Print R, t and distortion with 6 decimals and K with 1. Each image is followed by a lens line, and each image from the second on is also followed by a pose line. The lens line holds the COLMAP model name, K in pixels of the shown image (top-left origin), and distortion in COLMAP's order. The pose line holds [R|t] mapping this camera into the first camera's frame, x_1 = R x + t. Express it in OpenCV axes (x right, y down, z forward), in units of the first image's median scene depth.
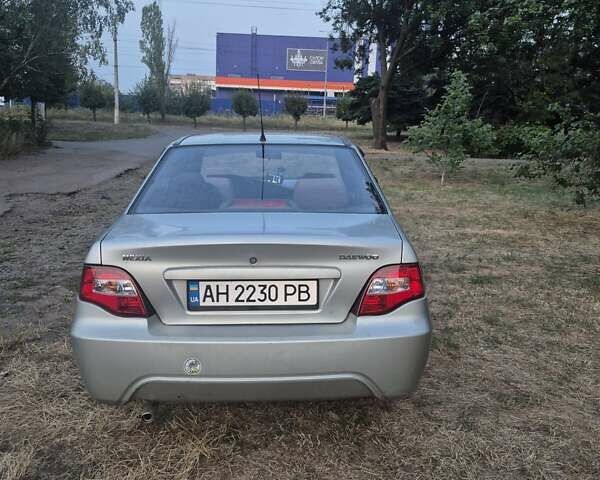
lens RADIAL K [[550.2, 0, 300.0], [0, 550.2, 240.0], [0, 0, 1]] dist [0.132344, -0.208425]
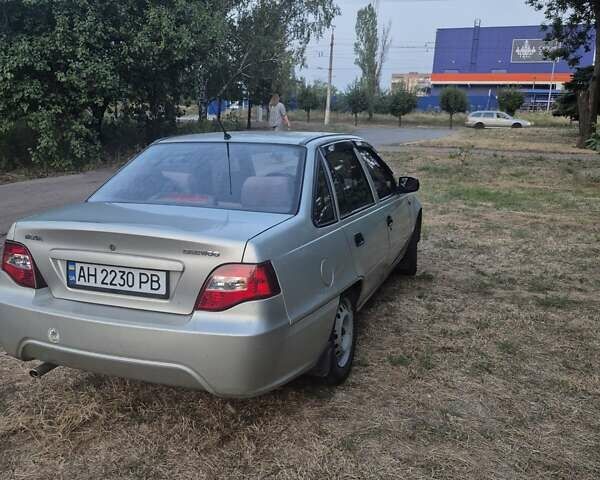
lens RADIAL K [[550.2, 0, 300.0], [0, 550.2, 240.0], [0, 0, 1]] dist [0.132344, -0.208425]
pose [[0.920822, 0.075617, -0.382582, 0.394545], [-0.074599, 0.997060, 0.017520, -0.014581], [0.382782, 0.012408, 0.923756, 0.071852]]
